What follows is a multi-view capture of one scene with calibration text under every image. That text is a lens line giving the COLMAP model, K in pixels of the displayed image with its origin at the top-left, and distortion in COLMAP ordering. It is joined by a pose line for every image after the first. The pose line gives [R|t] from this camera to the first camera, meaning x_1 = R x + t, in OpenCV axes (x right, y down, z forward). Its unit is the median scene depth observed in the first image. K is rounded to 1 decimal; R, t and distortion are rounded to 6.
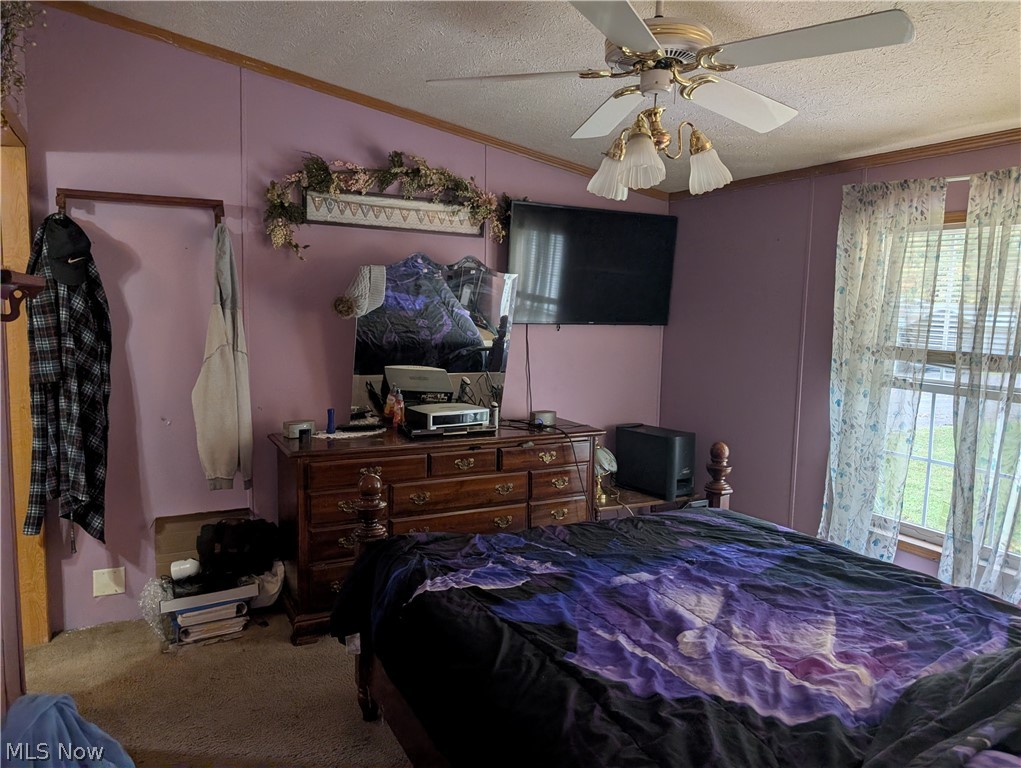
lens RADIAL K [[724.5, 0, 510.8], [0, 724.5, 371.9], [0, 0, 1]] dist [0.003727, -0.005905]
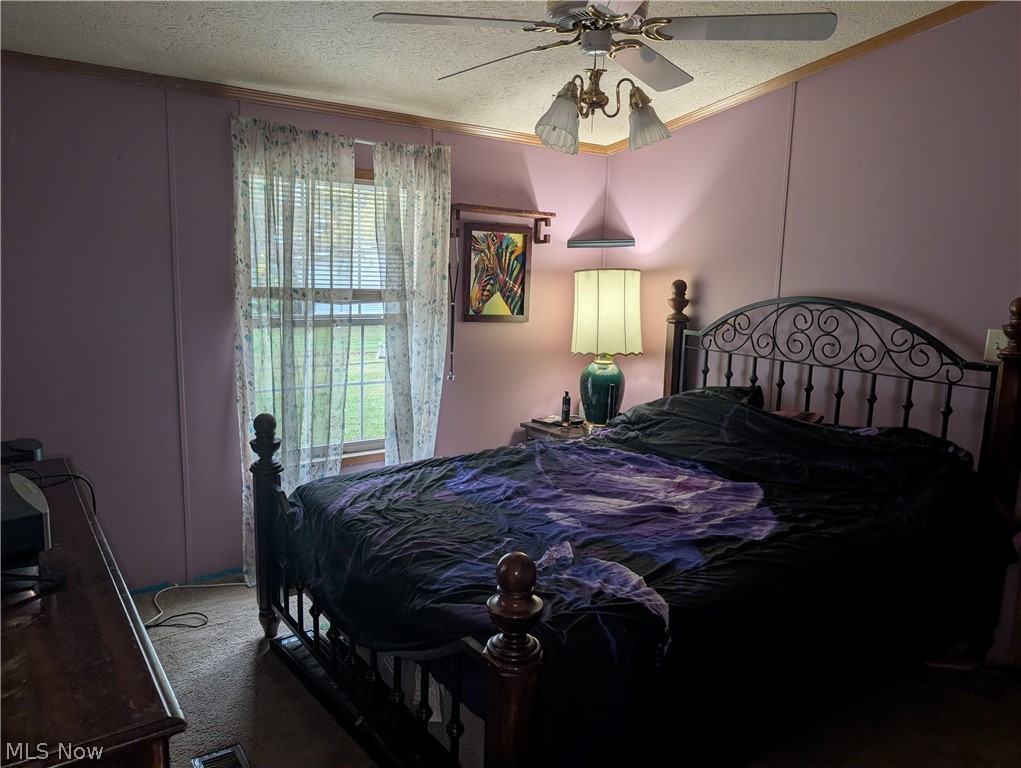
lens RADIAL K [[724.5, 0, 510.8], [0, 724.5, 371.9], [0, 0, 1]] dist [0.003727, -0.005905]
pose [[-0.122051, -0.155346, 0.980291, -0.731184], [0.072777, 0.983616, 0.164934, -0.086218], [-0.989852, 0.091474, -0.108746, 1.071562]]
